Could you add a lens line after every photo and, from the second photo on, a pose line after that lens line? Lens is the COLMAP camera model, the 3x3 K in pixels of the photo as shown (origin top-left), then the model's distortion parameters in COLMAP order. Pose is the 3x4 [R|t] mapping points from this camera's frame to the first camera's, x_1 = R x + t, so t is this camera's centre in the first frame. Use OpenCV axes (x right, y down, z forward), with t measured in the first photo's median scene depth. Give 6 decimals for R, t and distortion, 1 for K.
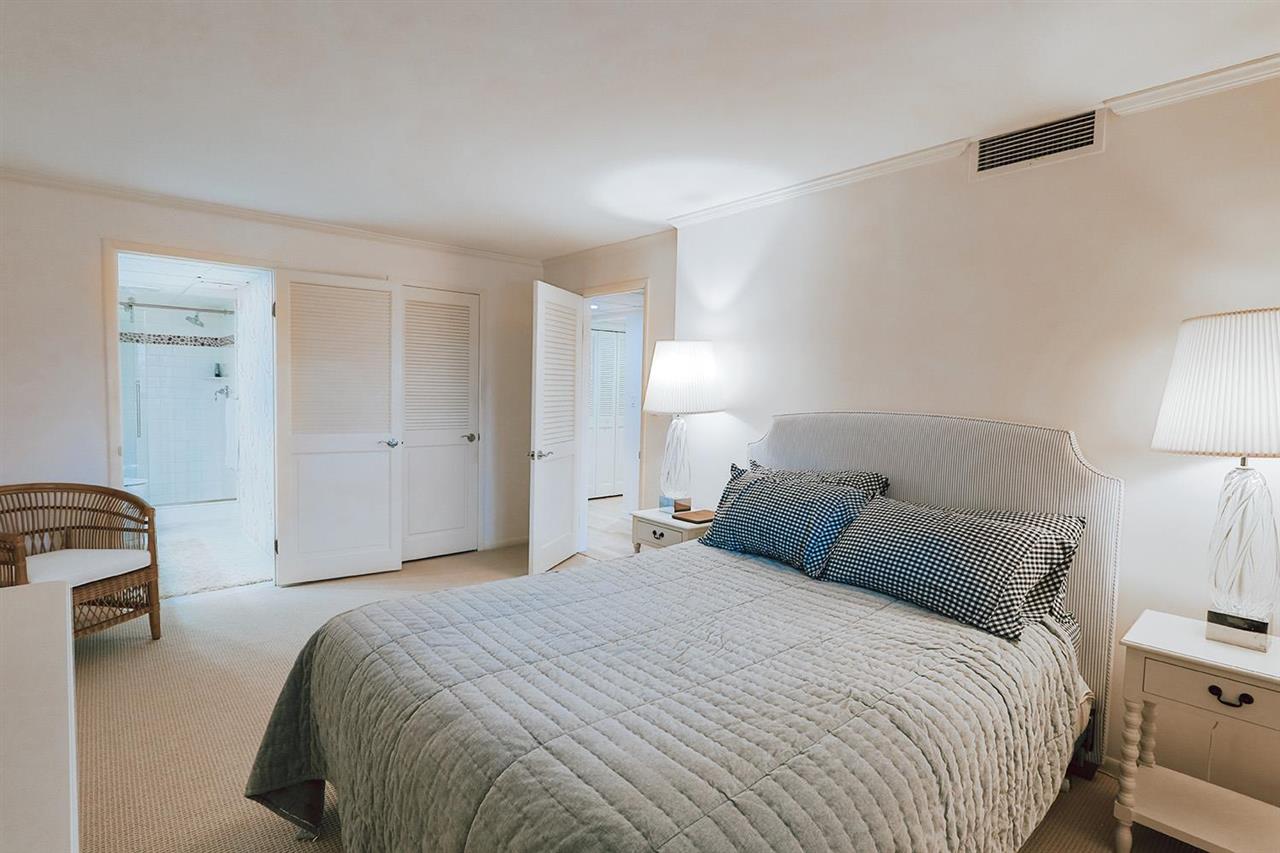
lens RADIAL K [[641.2, 0, 640.2], [0, 641.2, 430.2], [0, 0, 1]] dist [-0.017273, -0.002215]
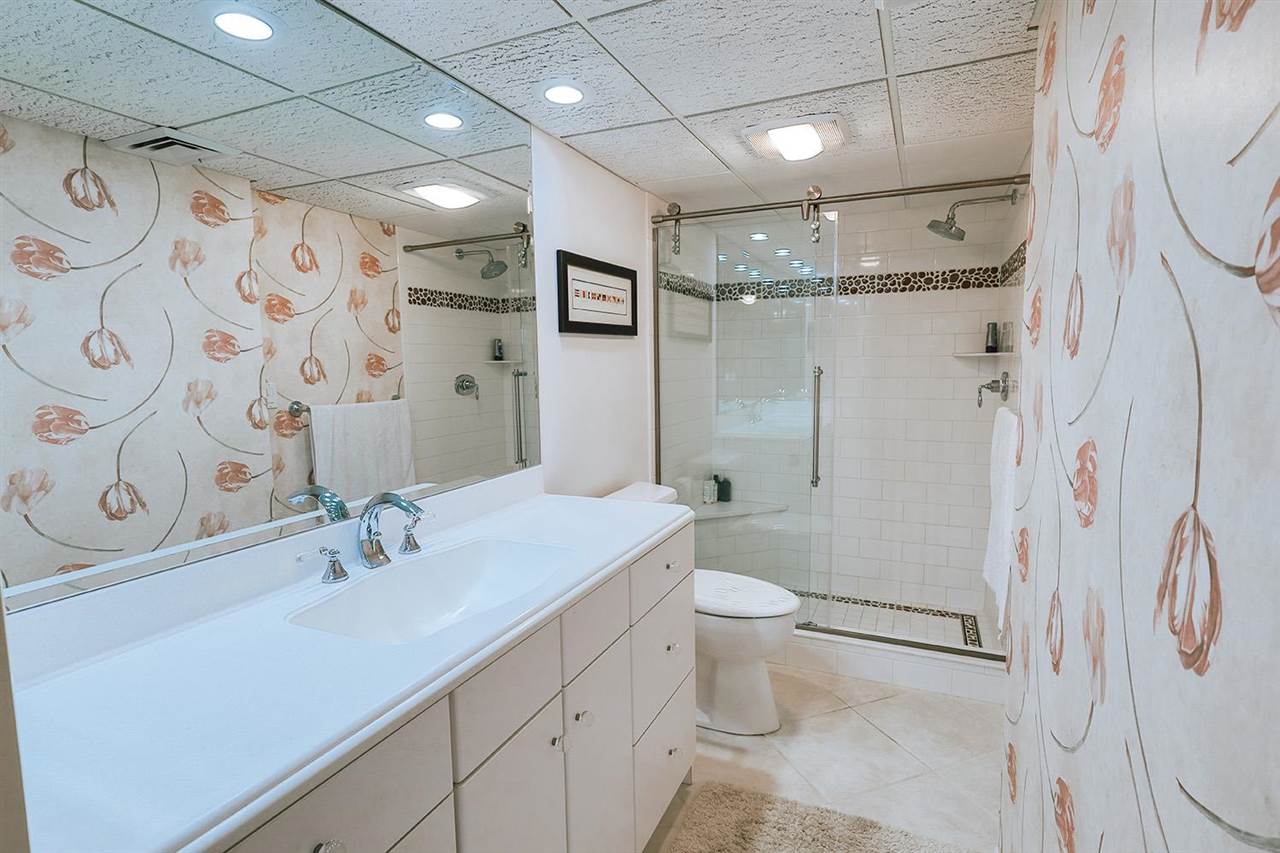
lens RADIAL K [[641.2, 0, 639.7], [0, 641.2, 429.2], [0, 0, 1]] dist [-0.017273, -0.002215]
pose [[0.426783, 0.067512, -0.901831, -0.376114], [-0.037231, 0.997676, 0.057068, -0.047950], [0.903588, 0.009220, 0.428304, 0.609121]]
